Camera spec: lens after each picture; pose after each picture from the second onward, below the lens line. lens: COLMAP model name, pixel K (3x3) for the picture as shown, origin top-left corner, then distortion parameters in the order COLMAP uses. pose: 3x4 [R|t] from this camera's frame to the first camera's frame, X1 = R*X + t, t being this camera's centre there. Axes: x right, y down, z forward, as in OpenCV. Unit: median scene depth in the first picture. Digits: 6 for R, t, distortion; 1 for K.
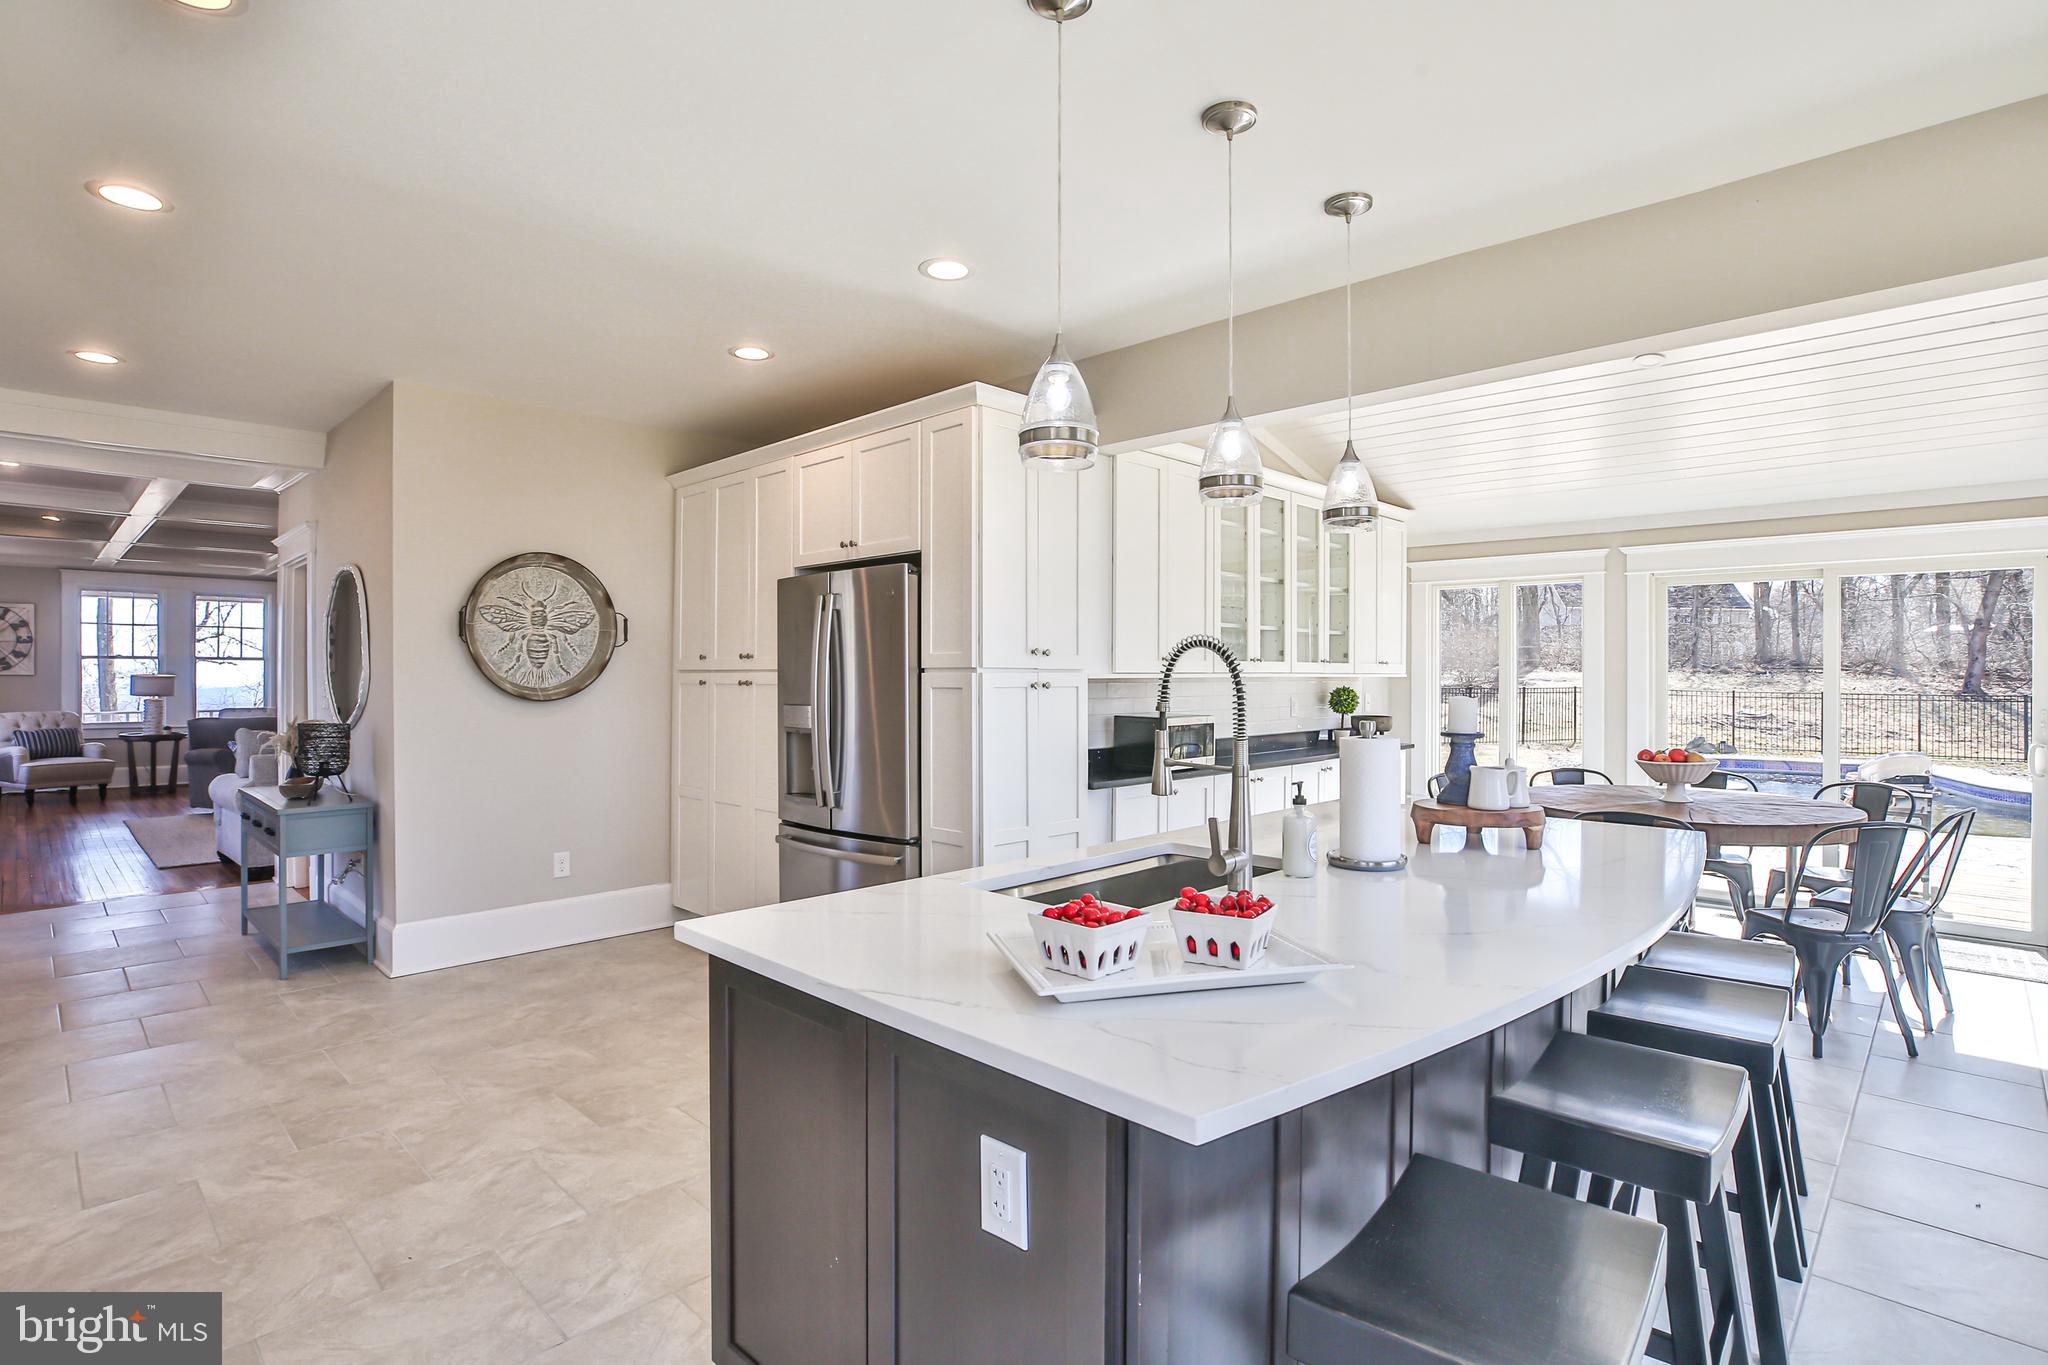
lens RADIAL K [[1009.4, 0, 1022.9], [0, 1009.4, 674.9], [0, 0, 1]] dist [-0.042037, 0.014415]
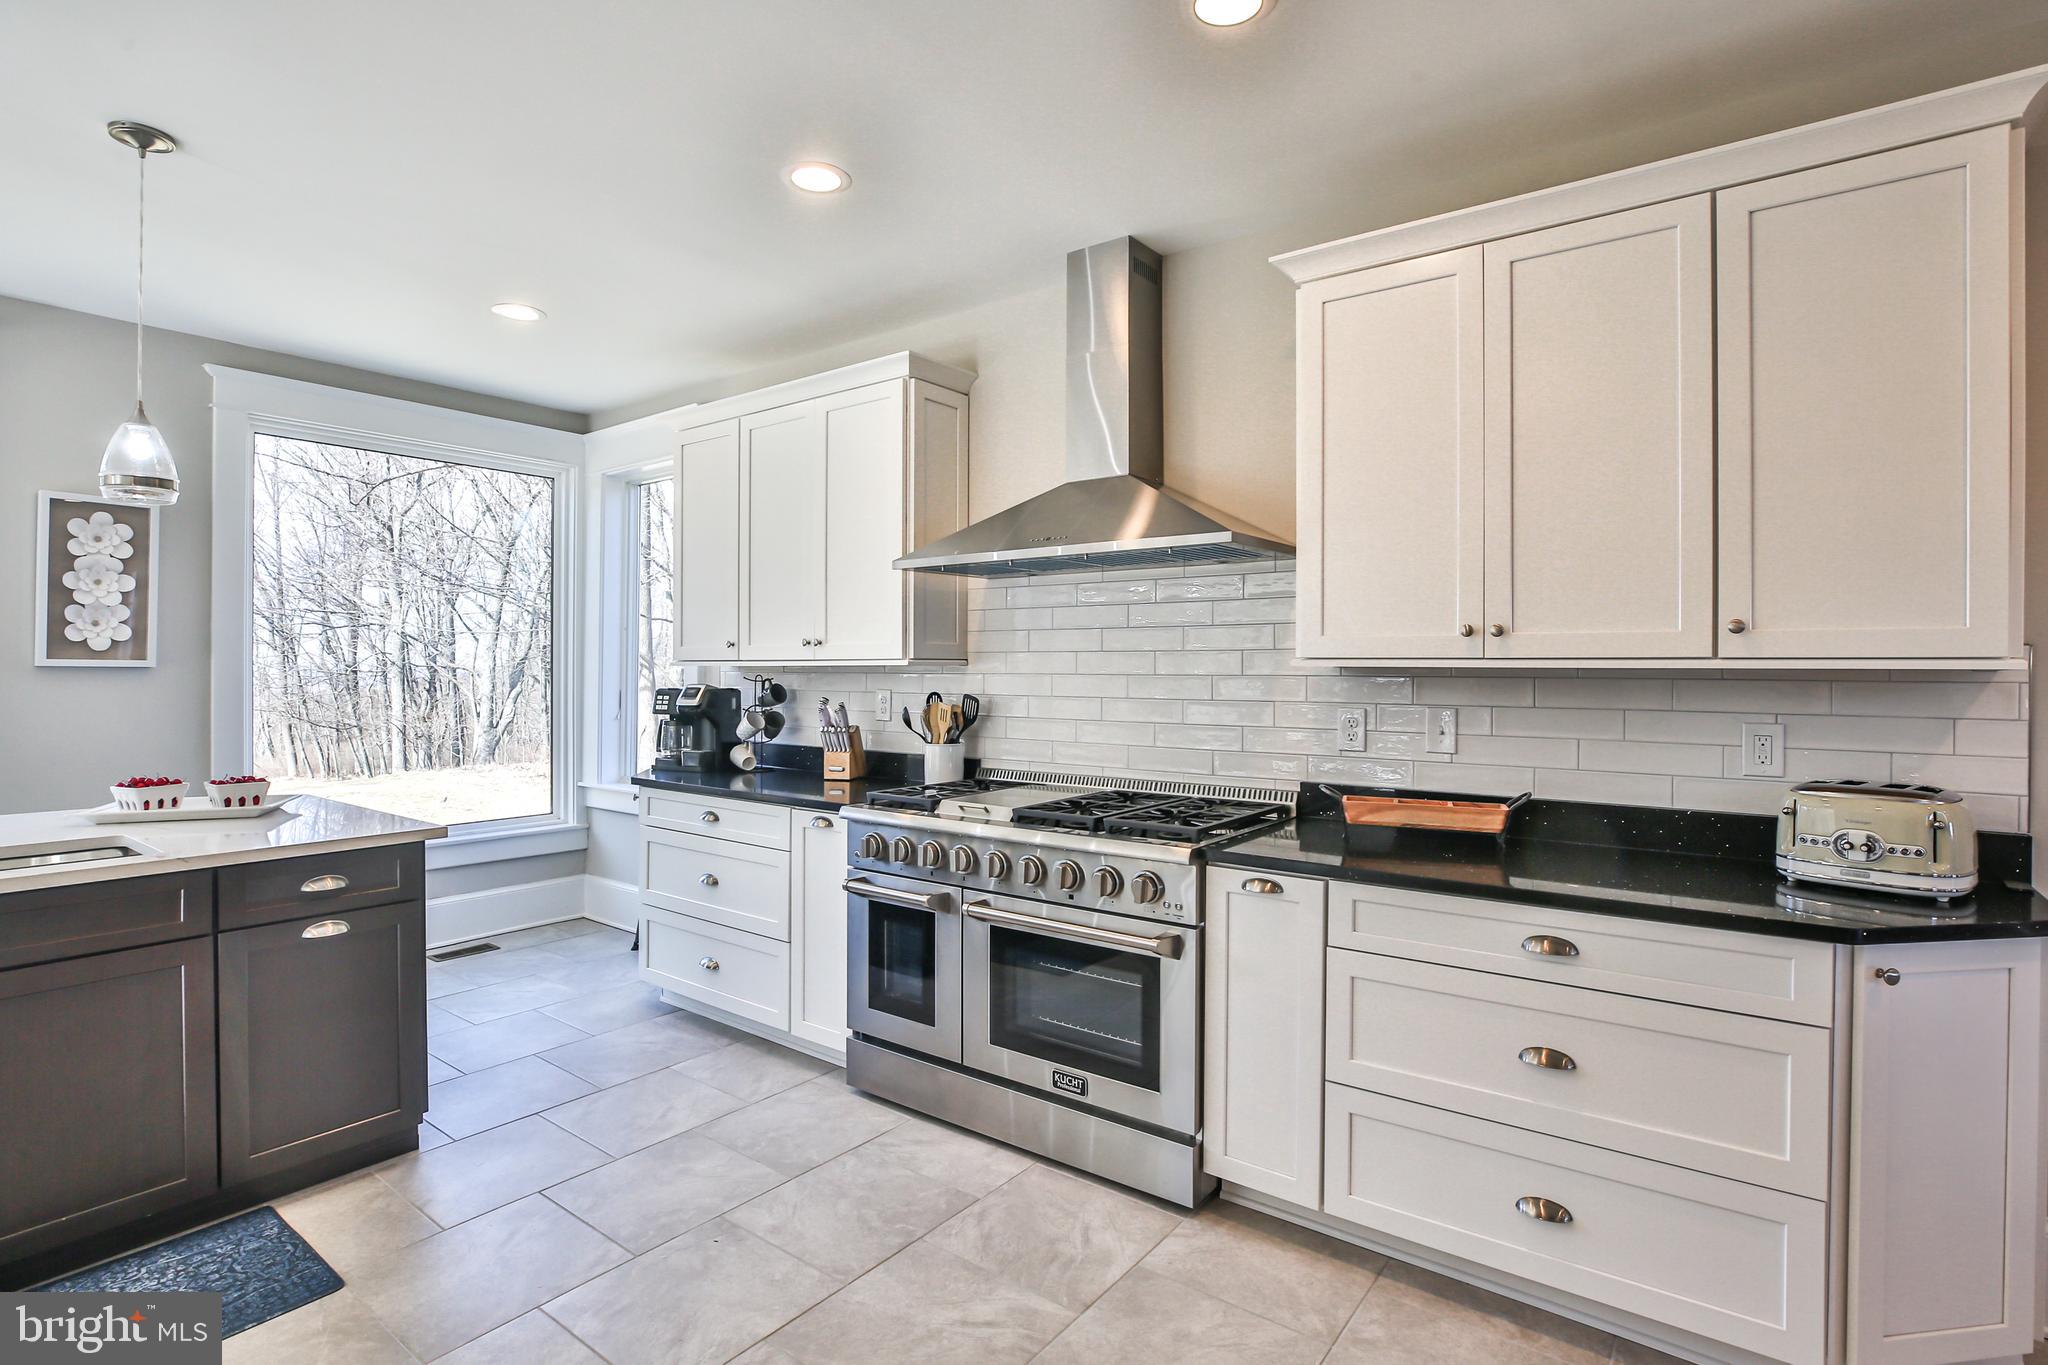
lens RADIAL K [[1009.4, 0, 1021.7], [0, 1009.4, 660.6], [0, 0, 1]] dist [-0.042037, 0.014415]
pose [[-0.992925, -0.005275, -0.118623, -0.387073], [-0.004825, 0.999980, -0.004080, -0.000242], [0.118642, -0.003479, -0.992931, 0.981562]]
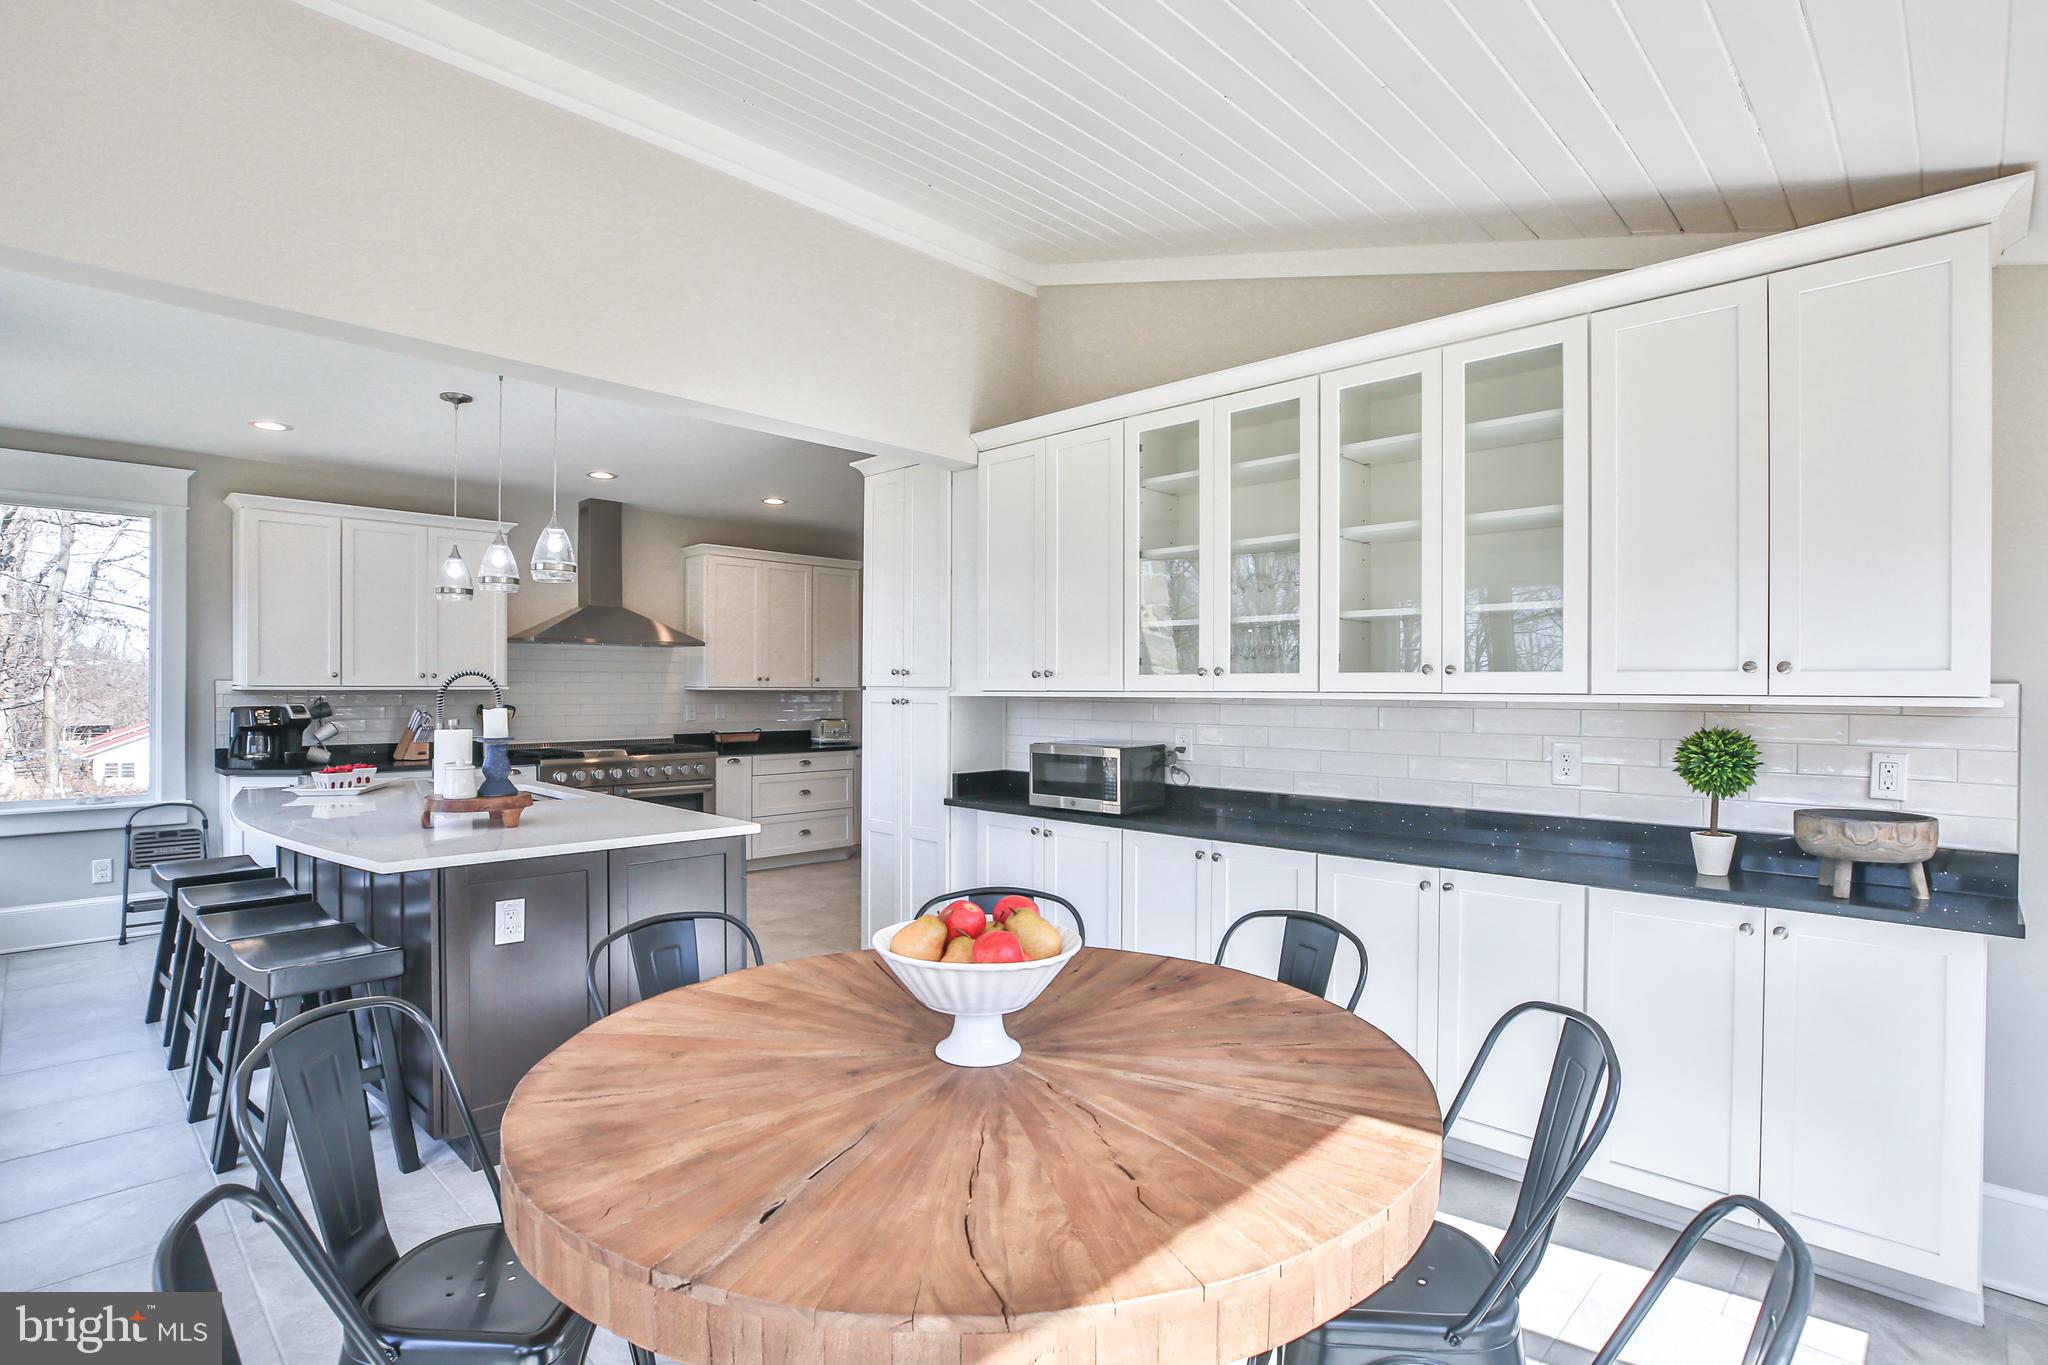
lens RADIAL K [[1009.4, 0, 1052.4], [0, 1009.4, 690.4], [0, 0, 1]] dist [-0.042037, 0.014415]
pose [[0.005786, 0.001276, -0.999982, 0.982438], [-0.005743, 0.999983, 0.001243, -0.004355], [0.999967, 0.005736, 0.005793, 0.981476]]
